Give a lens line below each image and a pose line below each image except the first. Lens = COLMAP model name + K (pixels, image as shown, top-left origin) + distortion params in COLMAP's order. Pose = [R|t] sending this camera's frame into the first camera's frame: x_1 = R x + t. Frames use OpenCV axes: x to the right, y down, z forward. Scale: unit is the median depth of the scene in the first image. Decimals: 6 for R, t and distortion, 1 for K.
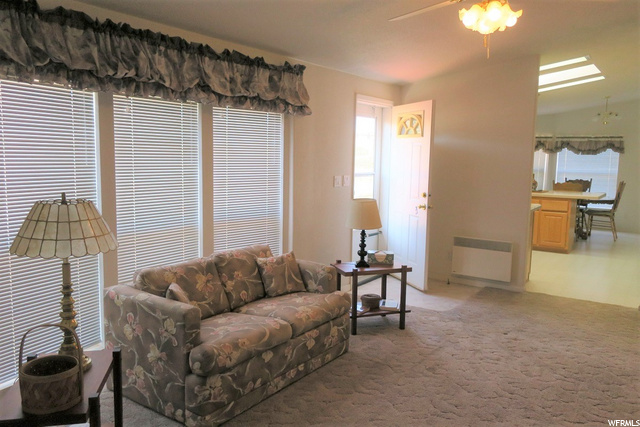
lens RADIAL K [[502.4, 0, 320.0], [0, 502.4, 213.5], [0, 0, 1]] dist [0.002994, -0.001829]
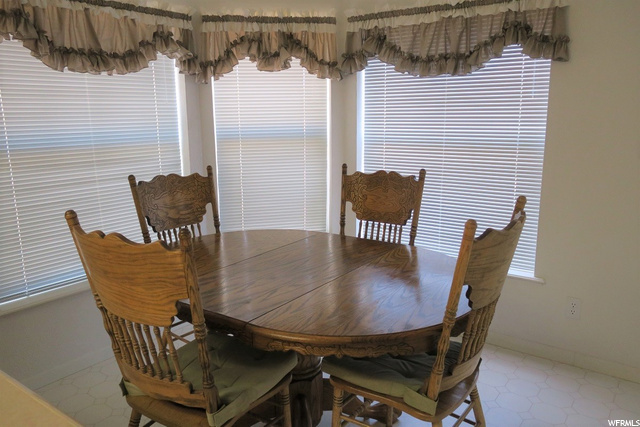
lens RADIAL K [[502.4, 0, 320.0], [0, 502.4, 213.5], [0, 0, 1]] dist [0.002994, -0.001829]
pose [[0.998889, -0.016727, -0.044062, 0.482451], [0.020523, 0.995983, 0.087156, -0.068479], [0.042427, -0.087963, 0.995220, 0.729608]]
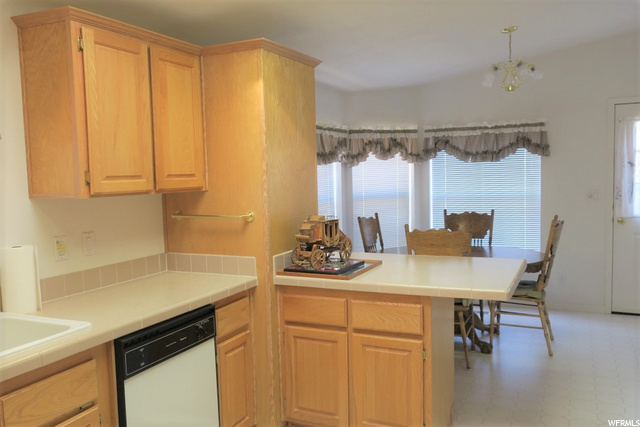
lens RADIAL K [[541.0, 0, 320.0], [0, 541.0, 213.5], [0, 0, 1]] dist [0.001725, 0.001070]
pose [[0.985035, -0.056268, 0.162908, 0.279658], [0.062545, 0.997474, -0.033663, -0.056902], [-0.160603, 0.043348, 0.986067, 0.492750]]
